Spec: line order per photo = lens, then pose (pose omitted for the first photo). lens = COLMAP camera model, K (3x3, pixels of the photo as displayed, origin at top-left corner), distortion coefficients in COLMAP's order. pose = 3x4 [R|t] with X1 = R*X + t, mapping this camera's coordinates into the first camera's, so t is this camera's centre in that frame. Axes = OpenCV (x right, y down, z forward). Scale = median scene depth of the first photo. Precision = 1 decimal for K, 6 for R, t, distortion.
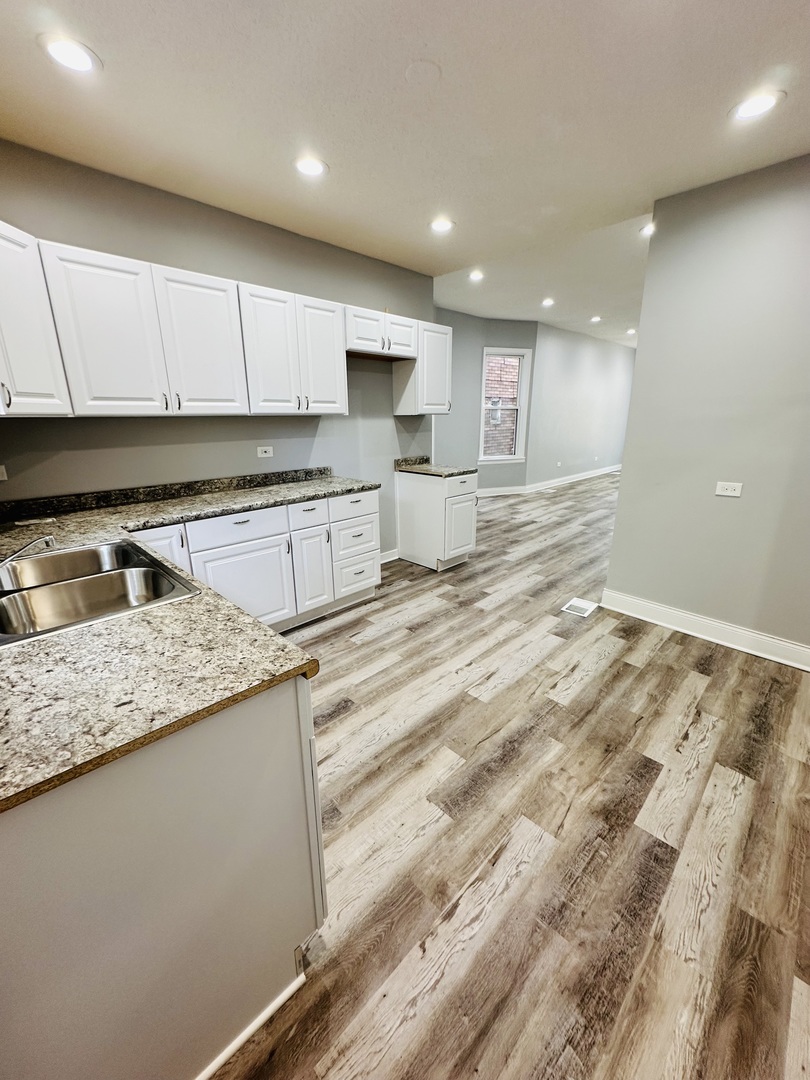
lens RADIAL K [[430.4, 0, 404.5], [0, 430.4, 539.0], [0, 0, 1]] dist [-0.002163, 0.000534]
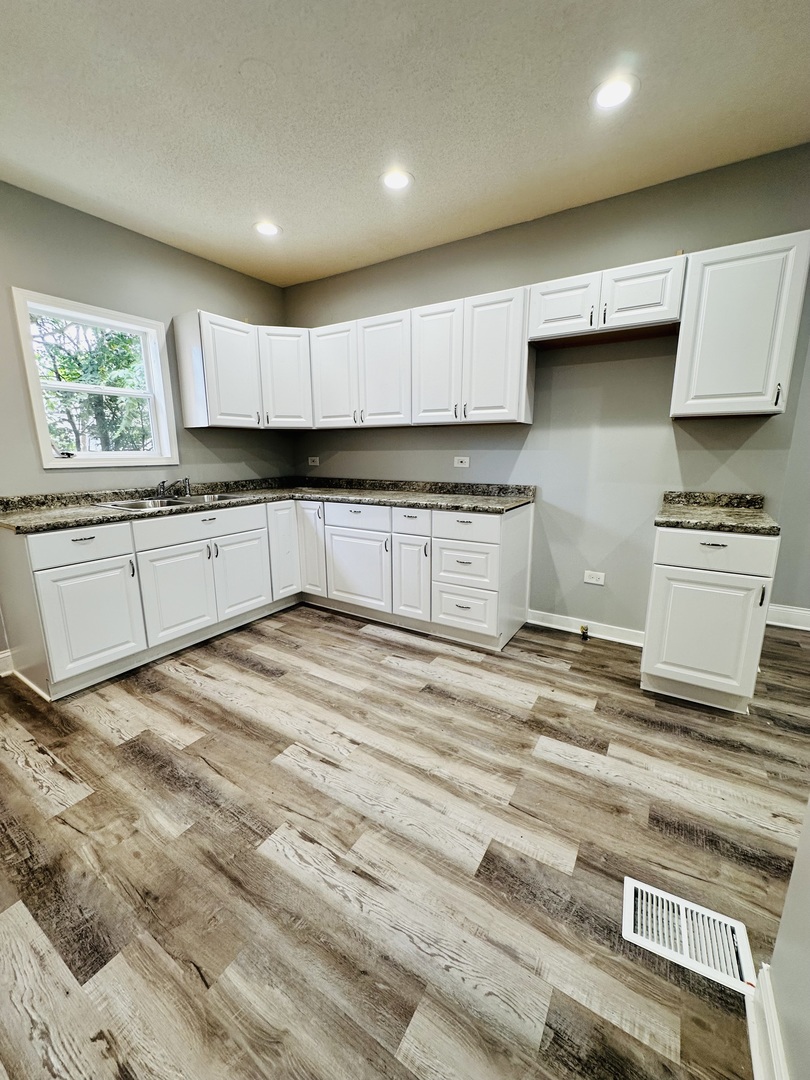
lens RADIAL K [[430.4, 0, 402.9], [0, 430.4, 537.9], [0, 0, 1]] dist [-0.002163, 0.000534]
pose [[0.219298, 0.205650, -0.953738, 0.864740], [-0.267652, 0.952711, 0.143886, -0.188189], [0.938227, 0.223716, 0.263971, 0.859918]]
